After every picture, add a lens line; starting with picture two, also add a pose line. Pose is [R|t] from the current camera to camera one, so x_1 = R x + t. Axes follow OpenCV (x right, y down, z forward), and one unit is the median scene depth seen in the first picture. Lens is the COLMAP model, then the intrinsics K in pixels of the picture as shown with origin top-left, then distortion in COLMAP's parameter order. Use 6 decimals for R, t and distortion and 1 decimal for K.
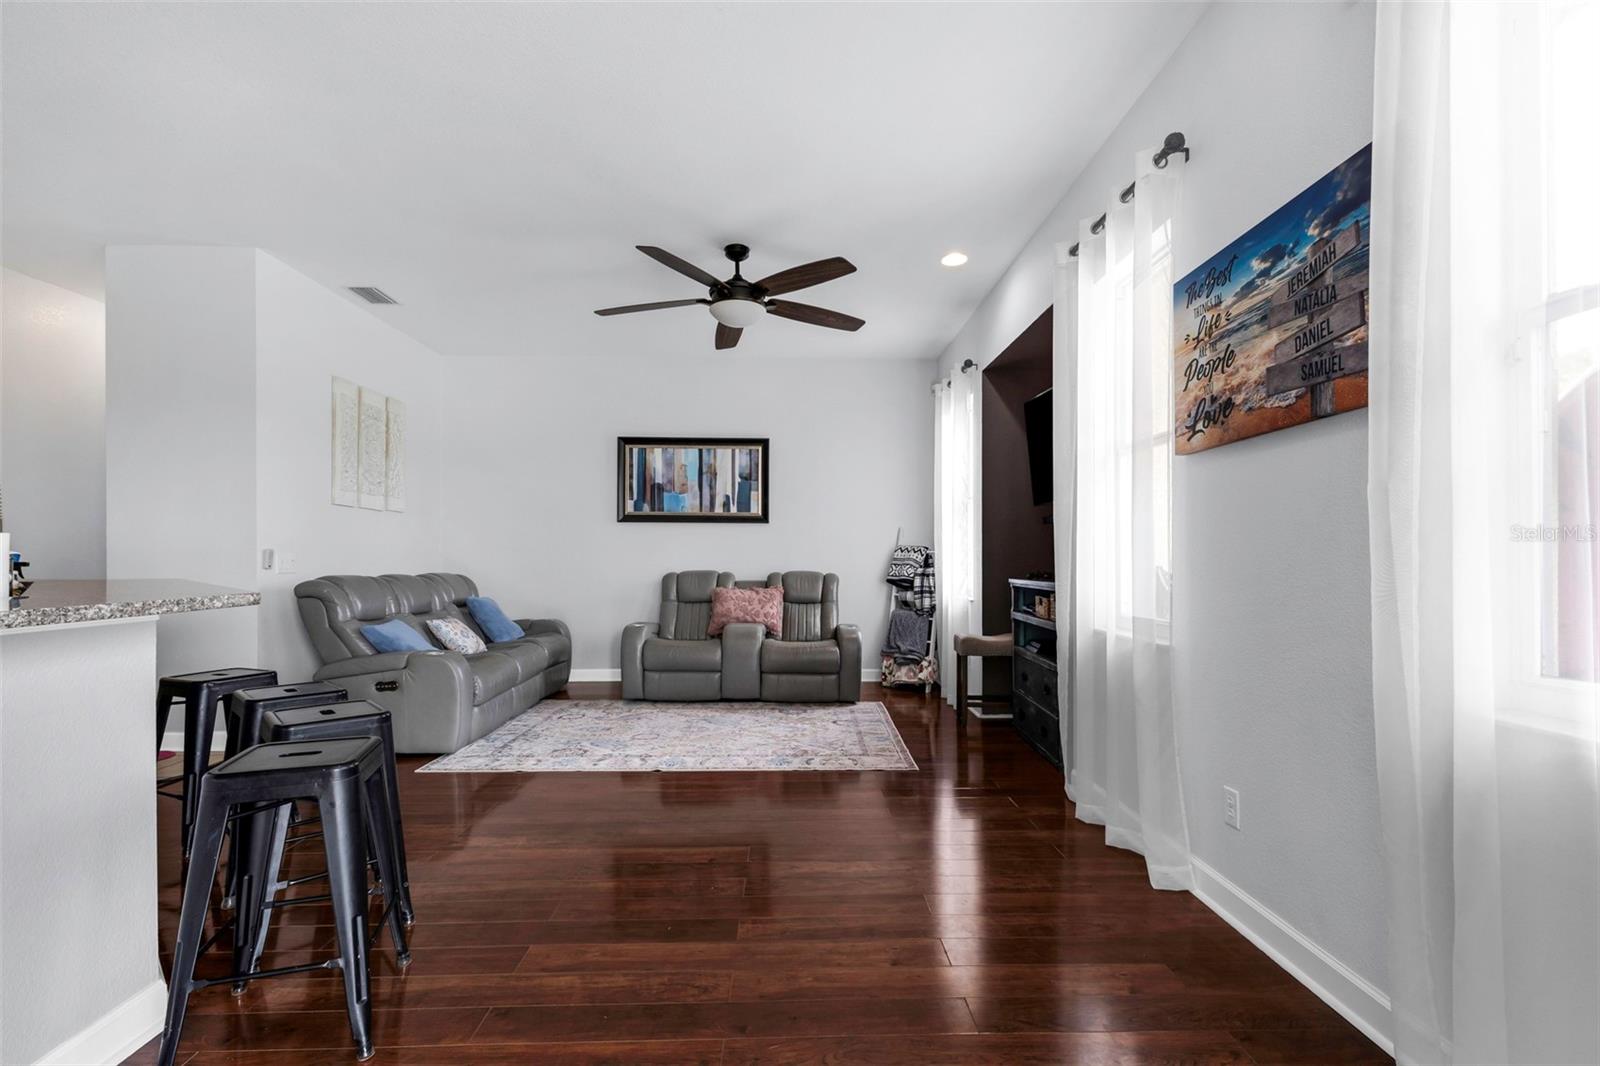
lens RADIAL K [[689.8, 0, 799.6], [0, 689.8, 554.7], [0, 0, 1]] dist [-0.000218, 0.000025]
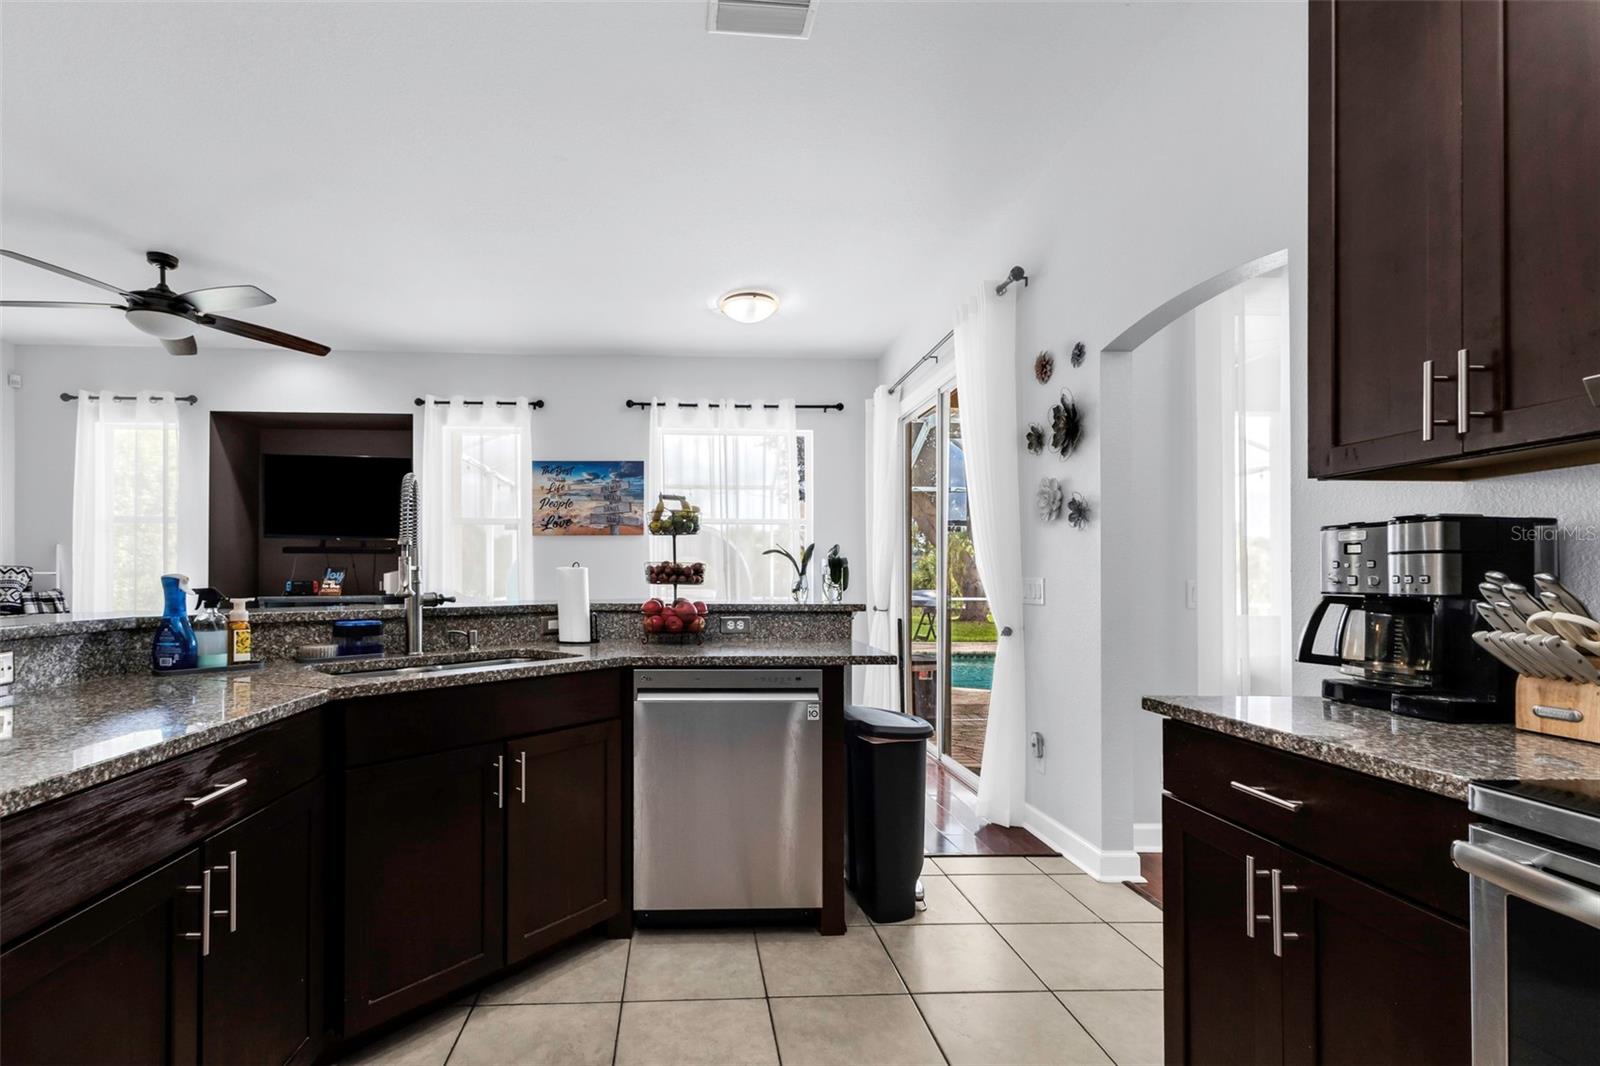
lens RADIAL K [[738.1, 0, 721.9], [0, 738.1, 575.3], [0, 0, 1]] dist [0.003409, 0.000397]
pose [[-0.023488, 0.002266, 0.999722, -0.791107], [-0.004164, 0.999989, -0.002365, -0.002880], [-0.999715, -0.004219, -0.023479, 0.172985]]
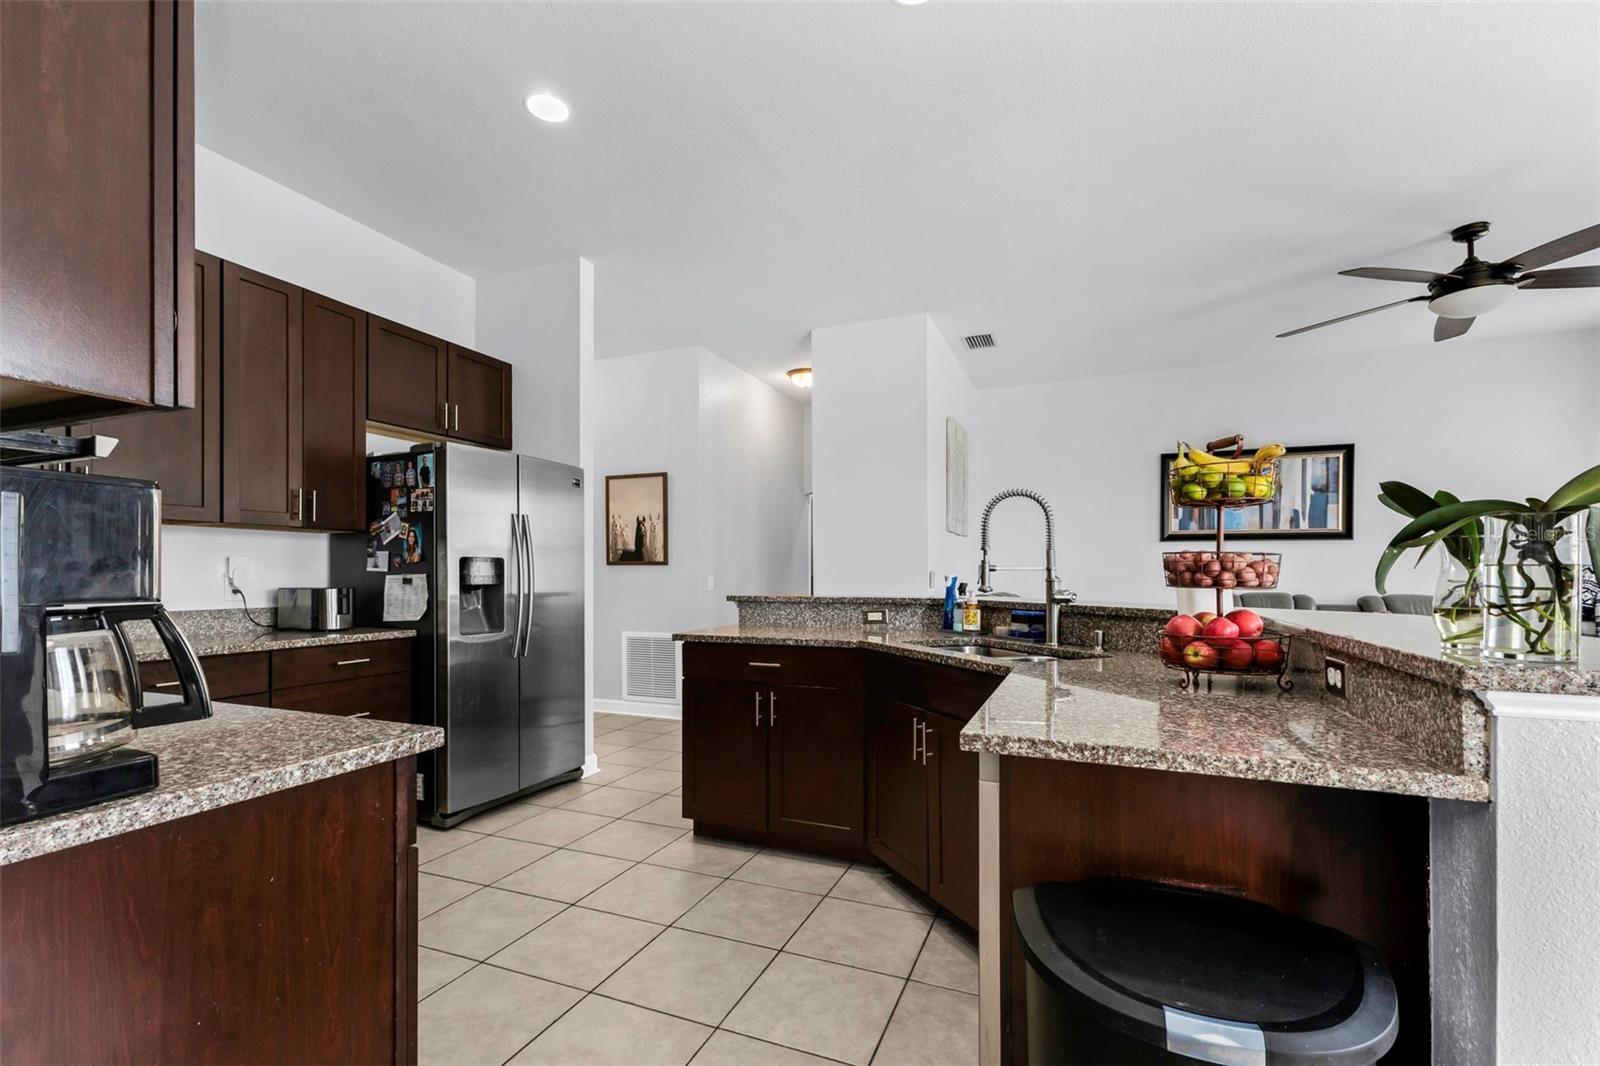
lens RADIAL K [[705.7, 0, 796.0], [0, 705.7, 575.4], [0, 0, 1]] dist [0.002480, 0.000207]
pose [[0.913291, 0.000836, -0.407307, -0.353363], [0.000243, 0.999997, 0.002597, -0.003308], [0.407307, -0.002470, 0.913288, -0.120631]]
